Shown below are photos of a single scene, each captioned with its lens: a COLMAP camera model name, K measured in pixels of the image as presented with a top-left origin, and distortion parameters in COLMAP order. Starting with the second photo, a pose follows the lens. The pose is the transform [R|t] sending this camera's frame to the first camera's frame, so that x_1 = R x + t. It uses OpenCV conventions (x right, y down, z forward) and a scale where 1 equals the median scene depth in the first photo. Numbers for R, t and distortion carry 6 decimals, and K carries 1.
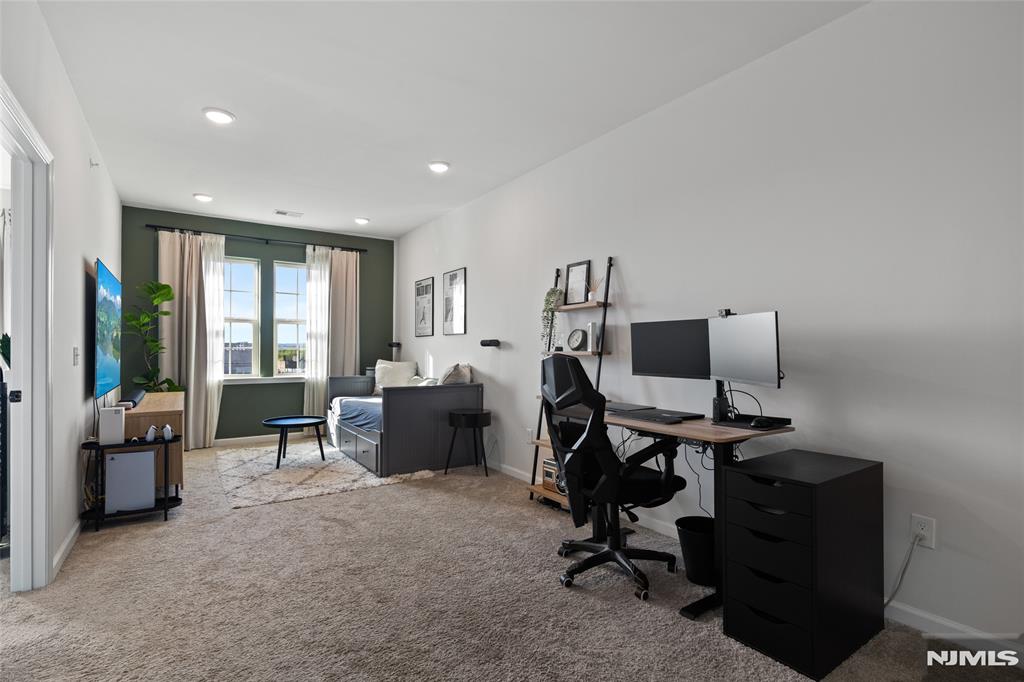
lens RADIAL K [[494.4, 0, 514.7], [0, 494.4, 347.7], [0, 0, 1]] dist [0.001228, -0.000283]
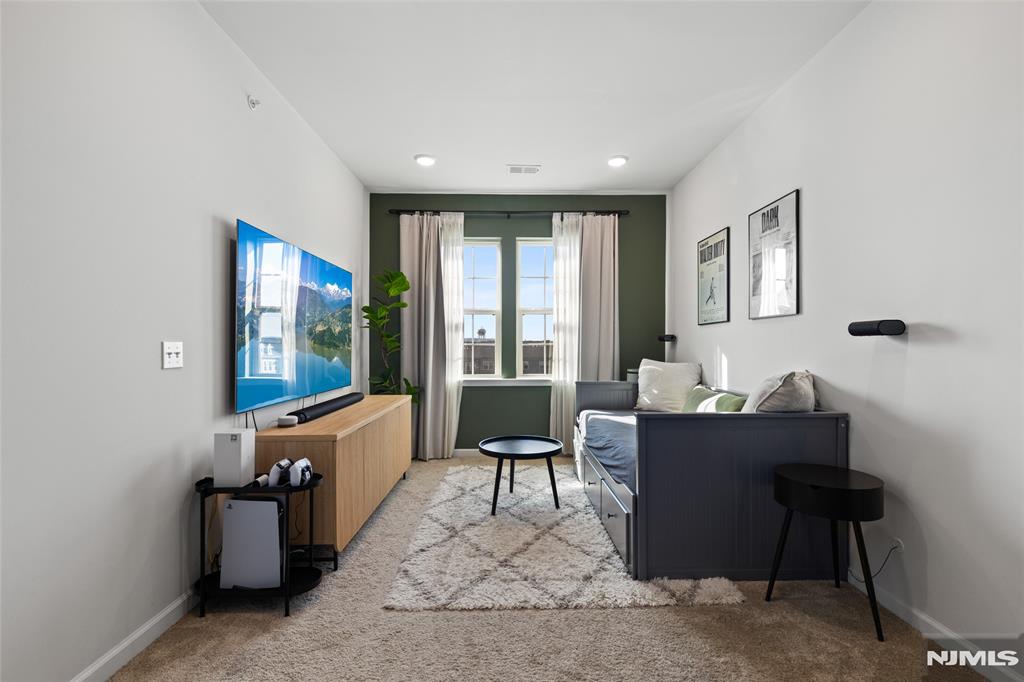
lens RADIAL K [[464.8, 0, 514.5], [0, 464.8, 347.9], [0, 0, 1]] dist [0.010409, 0.000044]
pose [[0.842904, -0.001139, -0.538062, -0.083052], [0.005012, 0.999971, 0.005734, 0.003795], [0.538040, -0.007530, 0.842886, 0.391535]]
